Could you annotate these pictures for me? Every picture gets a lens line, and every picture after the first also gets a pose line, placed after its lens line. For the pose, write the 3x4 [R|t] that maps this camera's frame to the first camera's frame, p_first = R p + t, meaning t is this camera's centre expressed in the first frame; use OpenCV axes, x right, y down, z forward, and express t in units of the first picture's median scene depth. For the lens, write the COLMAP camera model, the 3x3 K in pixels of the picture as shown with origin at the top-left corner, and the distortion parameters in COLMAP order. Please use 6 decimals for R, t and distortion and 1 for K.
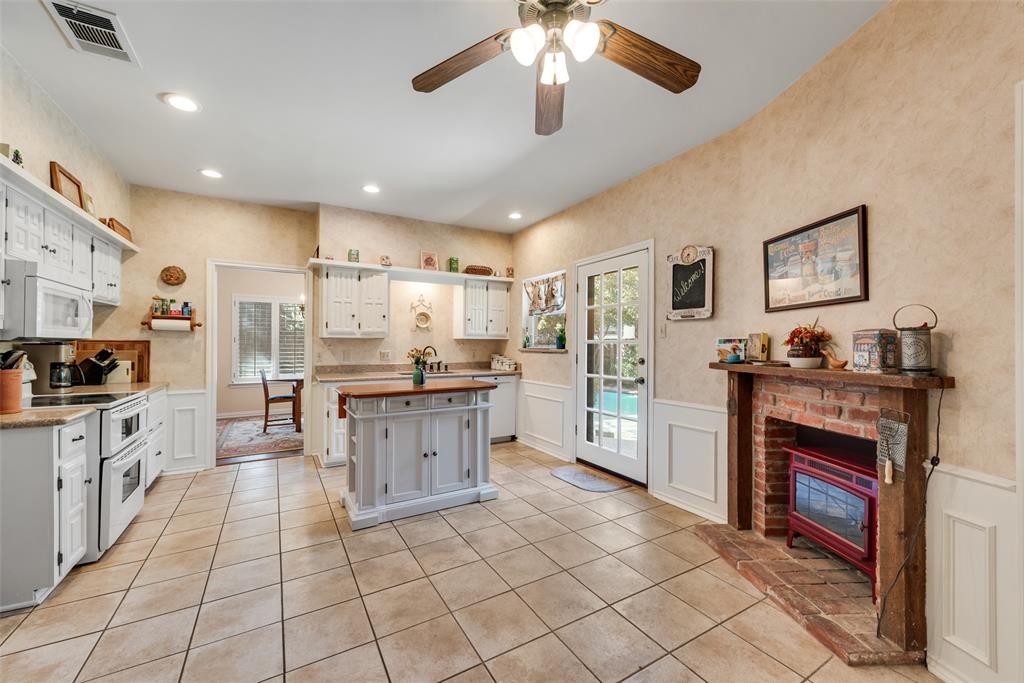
lens RADIAL K [[401.6, 0, 510.9], [0, 401.6, 343.1], [0, 0, 1]] dist [0.011065, -0.003510]
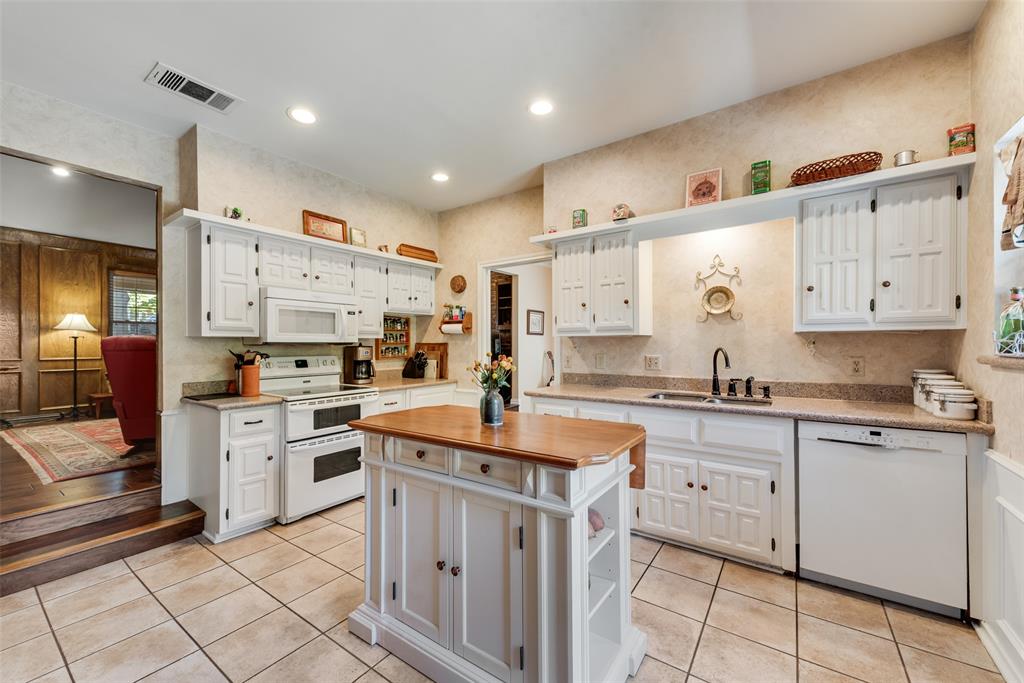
lens RADIAL K [[401.6, 0, 507.1], [0, 401.6, 344.7], [0, 0, 1]] dist [0.011065, -0.003510]
pose [[0.408596, -0.004750, -0.912703, 0.231347], [0.009173, 0.999957, -0.001098, 0.001522], [0.912669, -0.007924, 0.408623, 0.703399]]
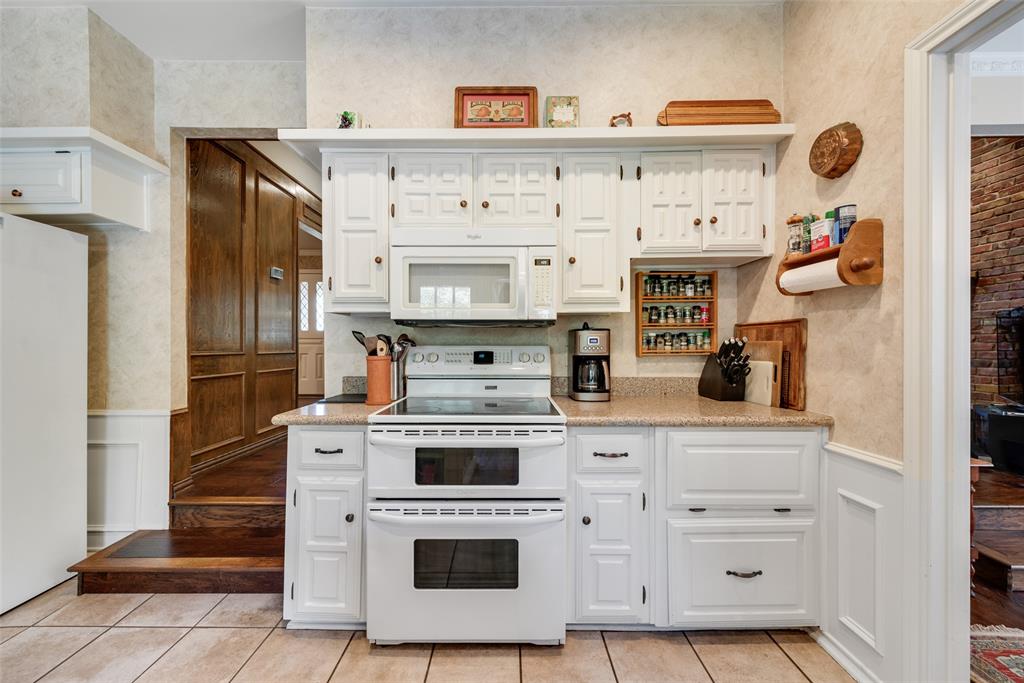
lens RADIAL K [[401.6, 0, 506.9], [0, 401.6, 345.8], [0, 0, 1]] dist [0.011065, -0.003510]
pose [[-0.509883, -0.002512, -0.860240, -0.348799], [0.000632, 0.999994, -0.003294, 0.025437], [0.860244, -0.002223, -0.509878, 0.968598]]
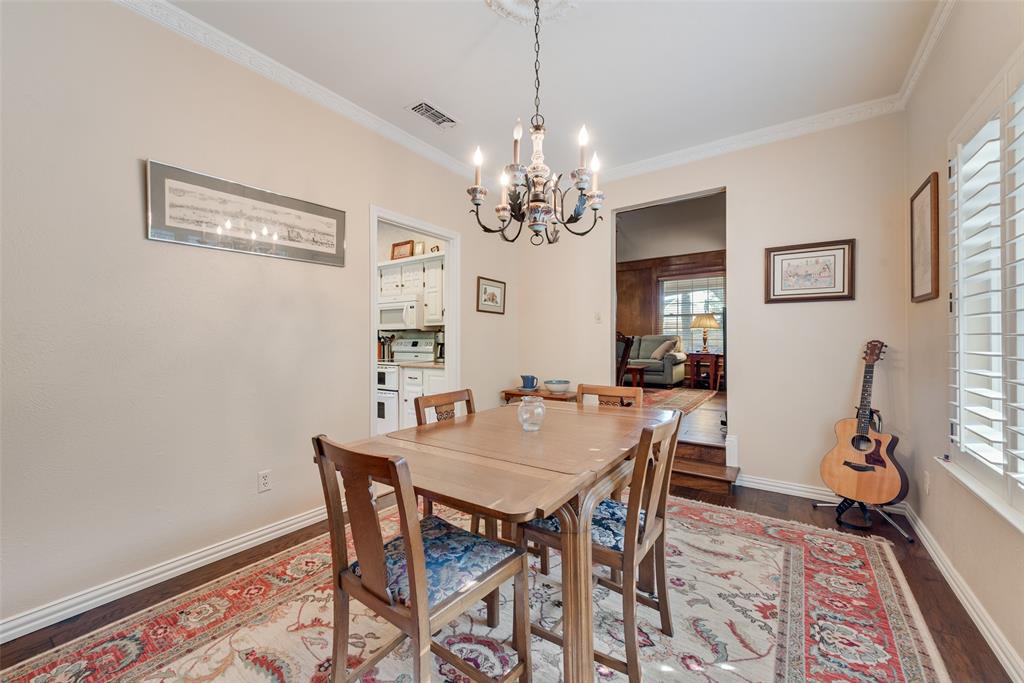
lens RADIAL K [[401.6, 0, 513.1], [0, 401.6, 337.6], [0, 0, 1]] dist [0.011065, -0.003510]
pose [[-0.907485, -0.001825, -0.420080, -0.545906], [0.002977, 0.999938, -0.010776, 0.034394], [0.420073, -0.011030, -0.907423, 2.063299]]
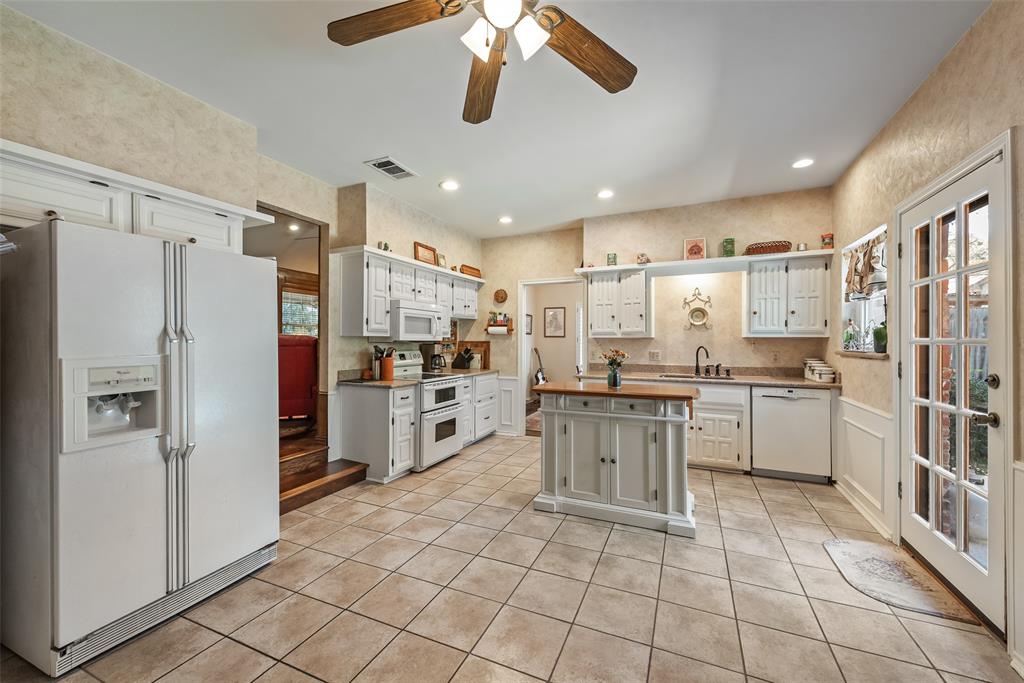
lens RADIAL K [[402.3, 0, 507.1], [0, 402.3, 337.7], [0, 0, 1]] dist [0.011972, -0.002827]
pose [[0.576822, -0.009072, -0.816819, 0.361772], [0.002679, 0.999954, -0.009214, -0.005391], [0.816865, 0.003126, 0.576820, 0.203643]]
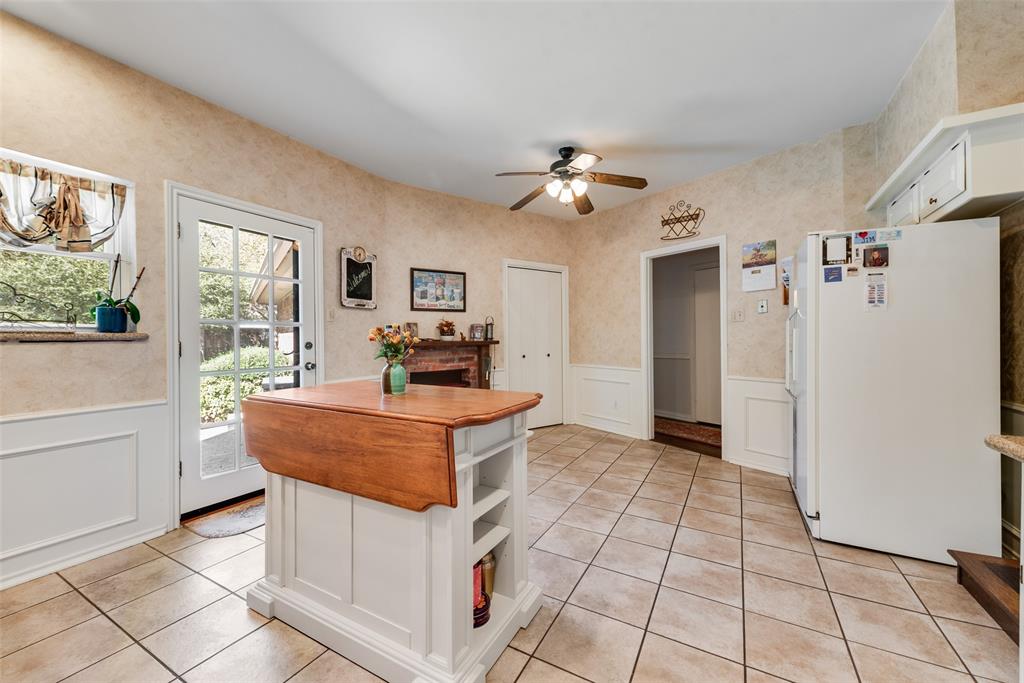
lens RADIAL K [[401.6, 0, 507.5], [0, 401.6, 336.2], [0, 0, 1]] dist [0.011065, -0.003510]
pose [[-0.500060, 0.004996, 0.865976, -0.672824], [0.001876, 0.999987, -0.004685, 0.026370], [-0.865989, -0.000718, -0.500063, 0.995179]]
